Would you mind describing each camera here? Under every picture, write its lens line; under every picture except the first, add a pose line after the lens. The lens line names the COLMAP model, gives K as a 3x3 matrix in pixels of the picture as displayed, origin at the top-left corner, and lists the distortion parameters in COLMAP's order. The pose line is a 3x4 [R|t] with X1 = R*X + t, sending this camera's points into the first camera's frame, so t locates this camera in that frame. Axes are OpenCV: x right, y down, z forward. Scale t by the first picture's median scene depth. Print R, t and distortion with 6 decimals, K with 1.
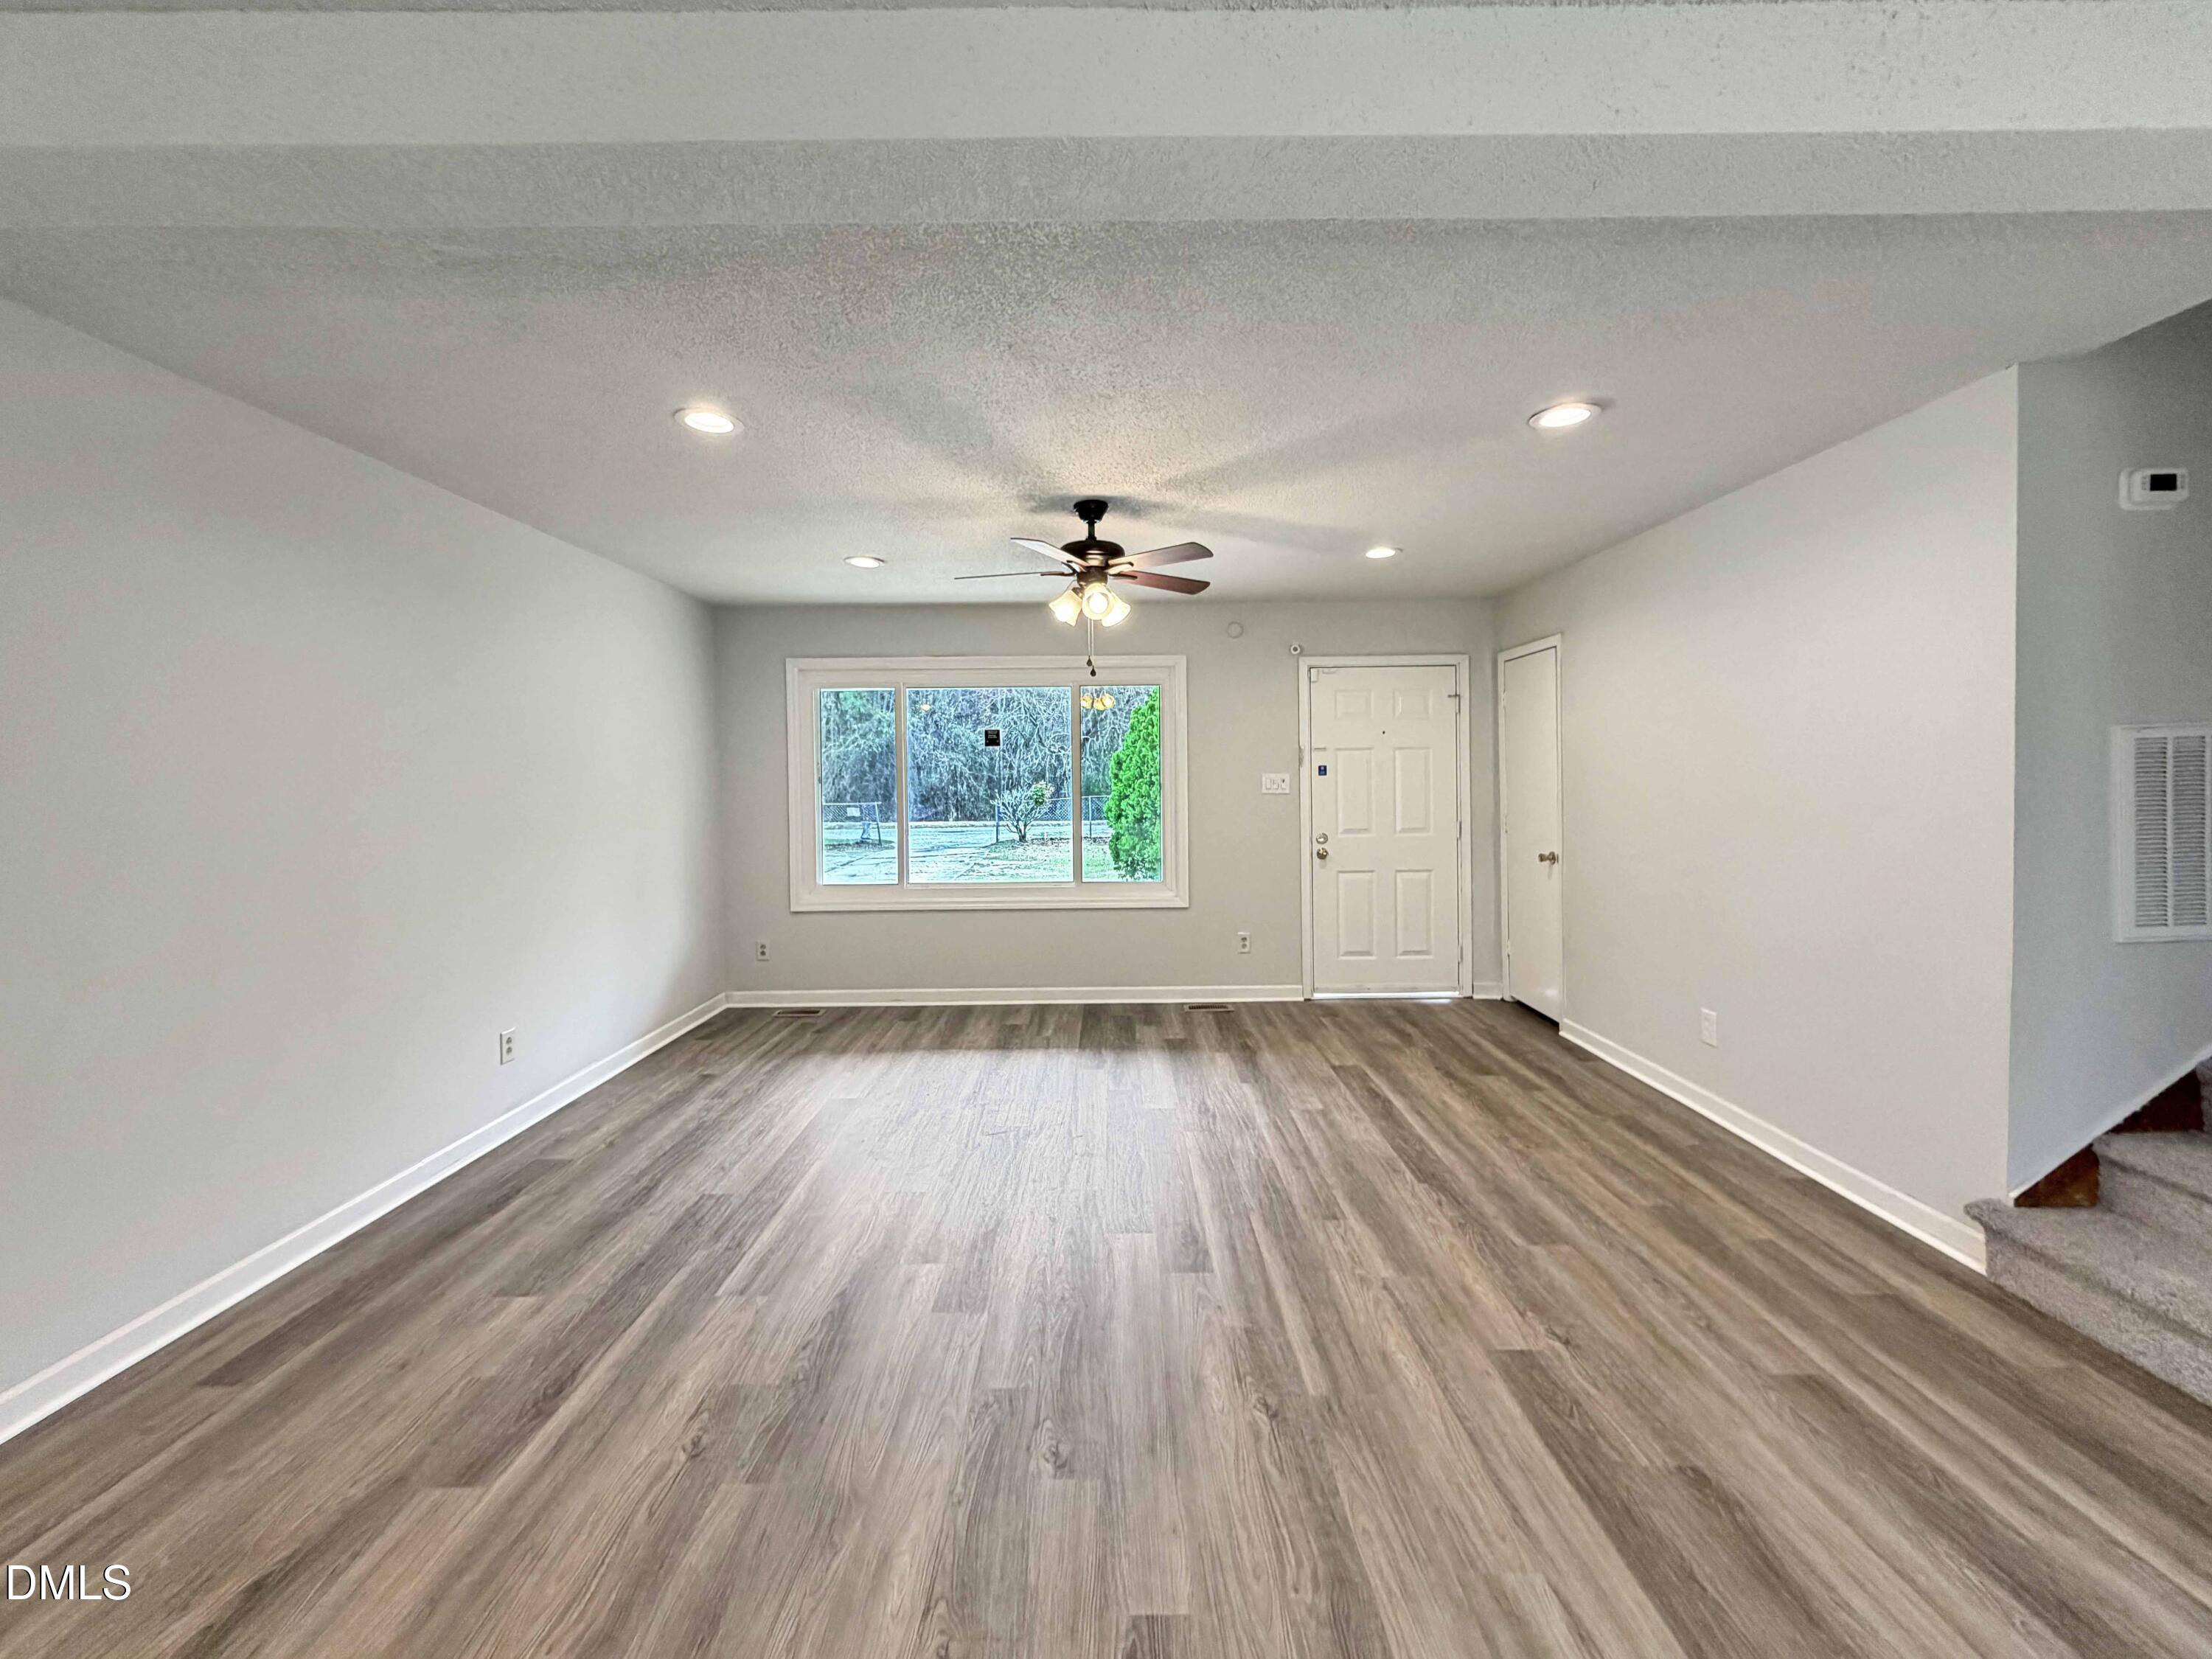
lens RADIAL K [[903.1, 0, 1105.7], [0, 903.1, 796.2], [0, 0, 1]] dist [-0.000403, -0.000222]
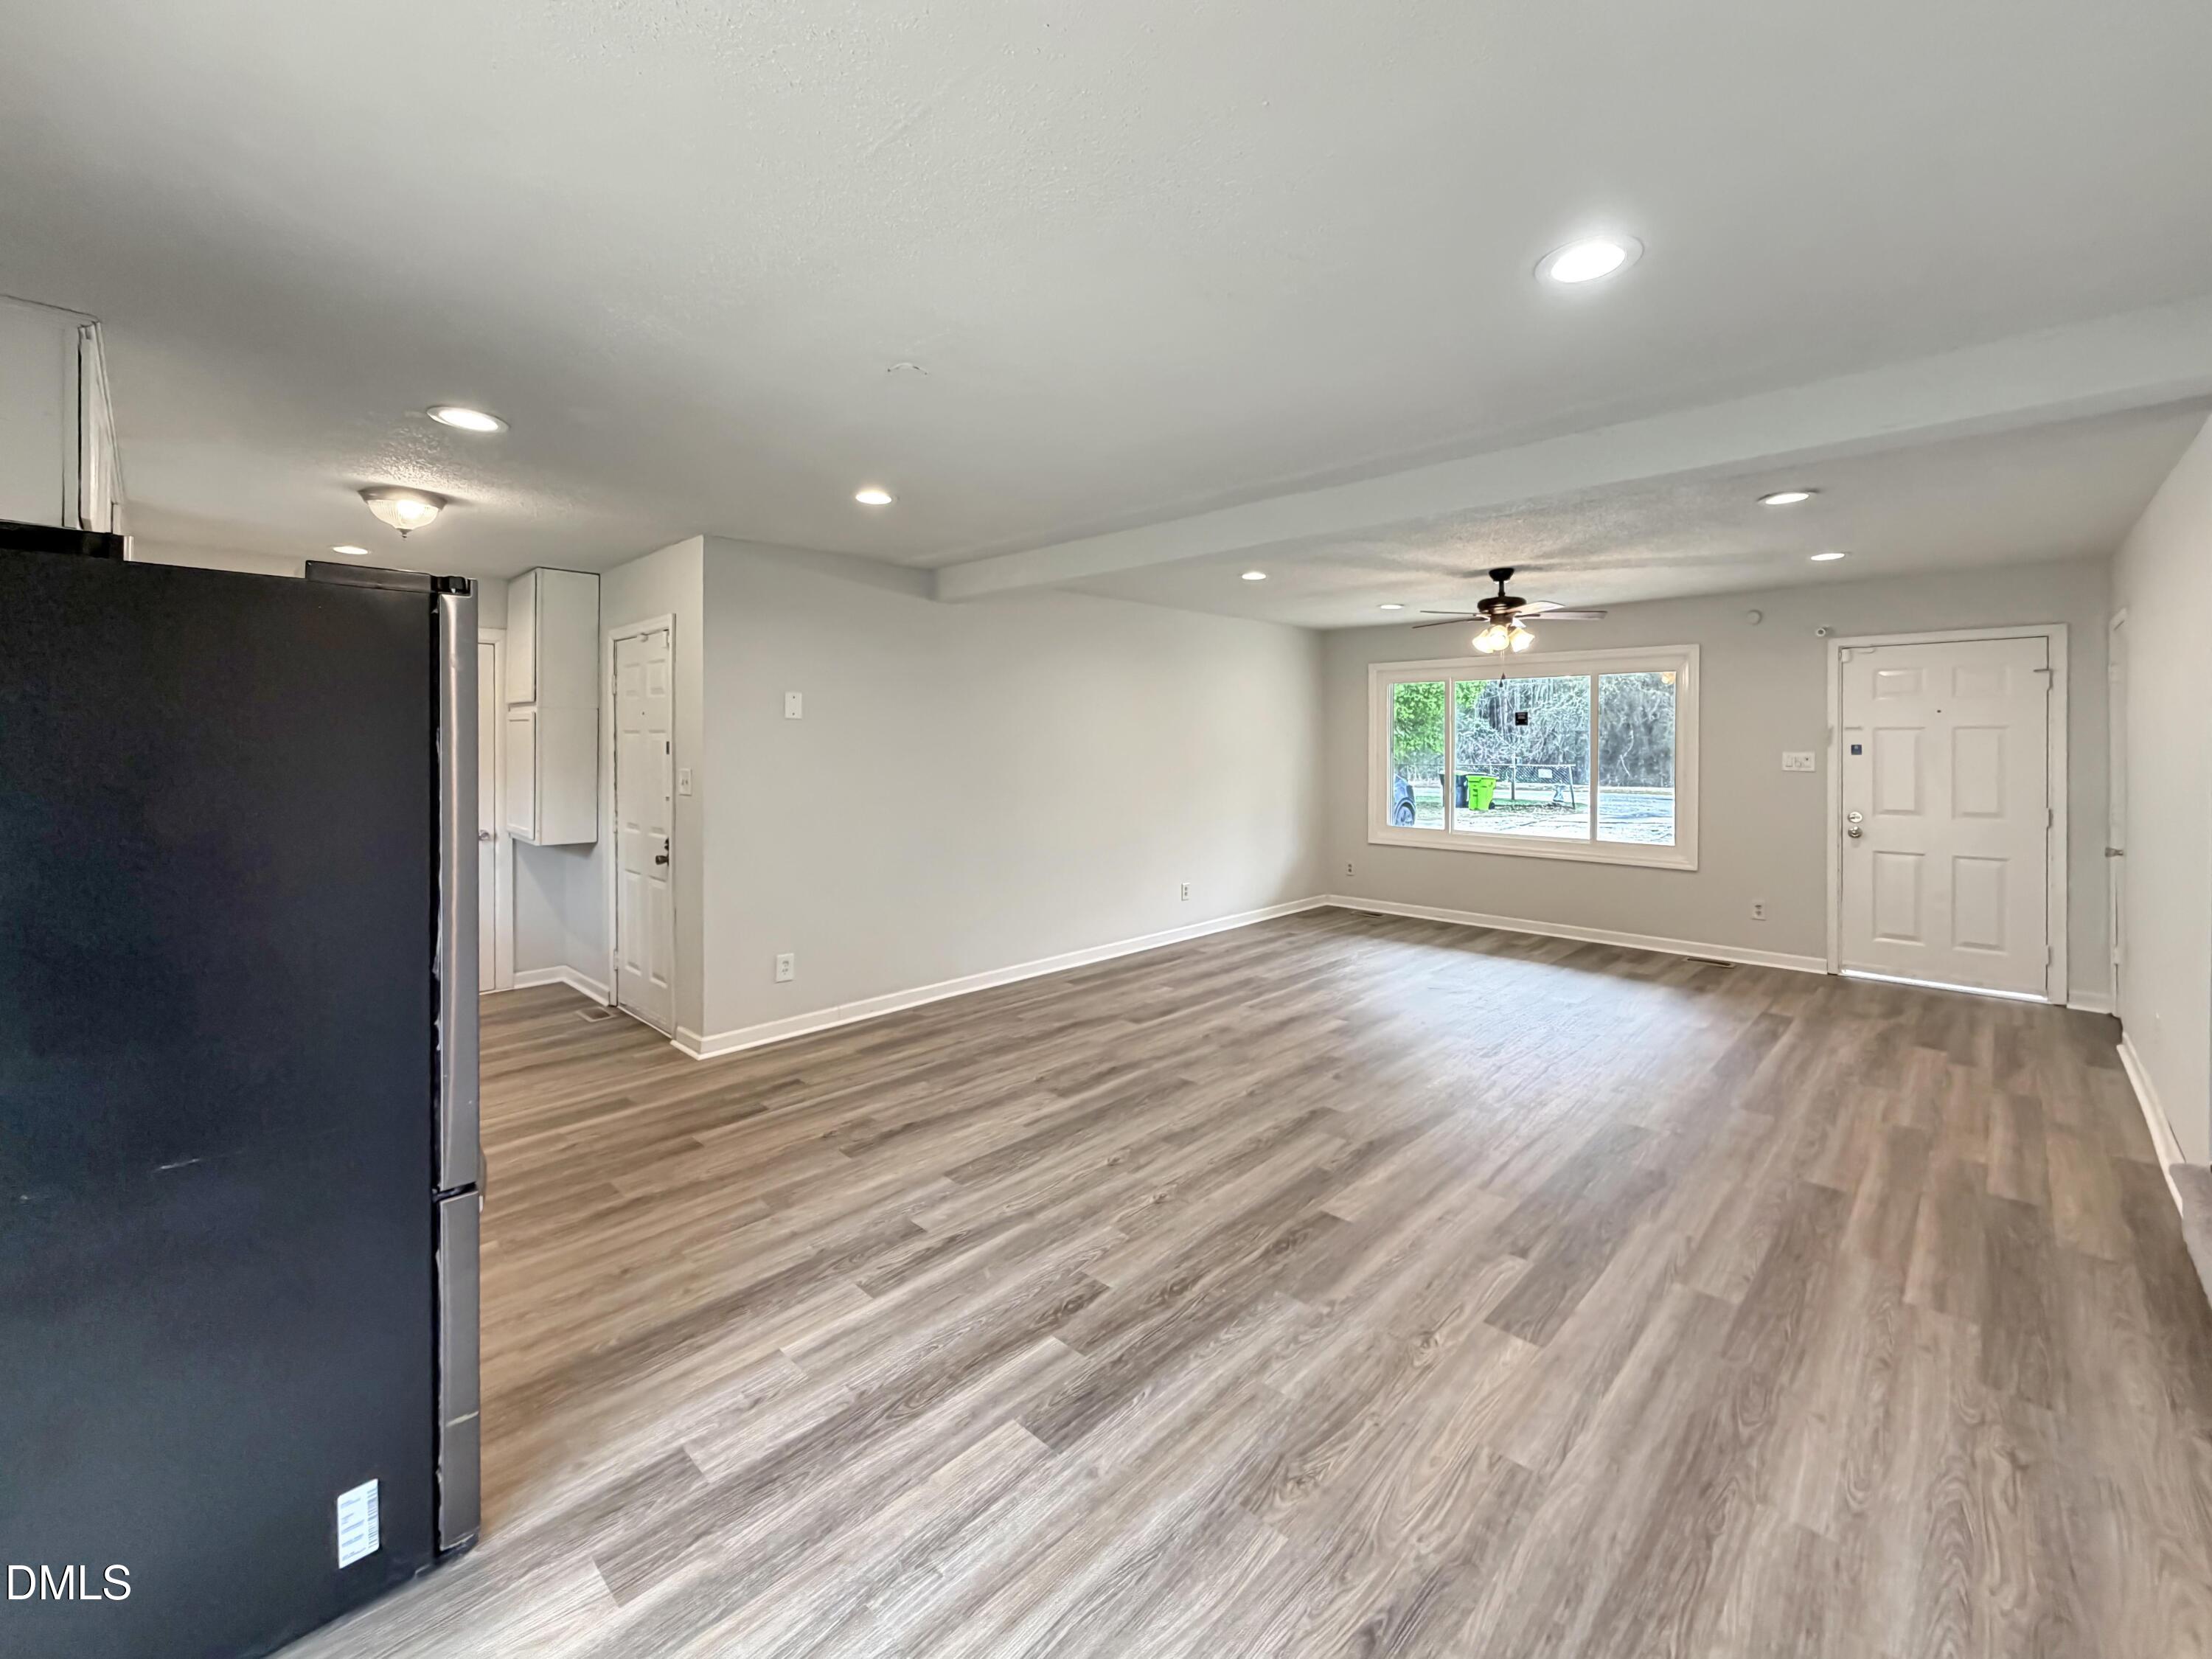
lens RADIAL K [[925.3, 0, 1096.4], [0, 925.3, 749.5], [0, 0, 1]] dist [-0.003093, 0.000050]
pose [[0.713531, 0.017236, -0.700411, 0.361904], [-0.019894, 0.999793, 0.004337, -0.016698], [0.700341, 0.010839, 0.713726, -0.336304]]
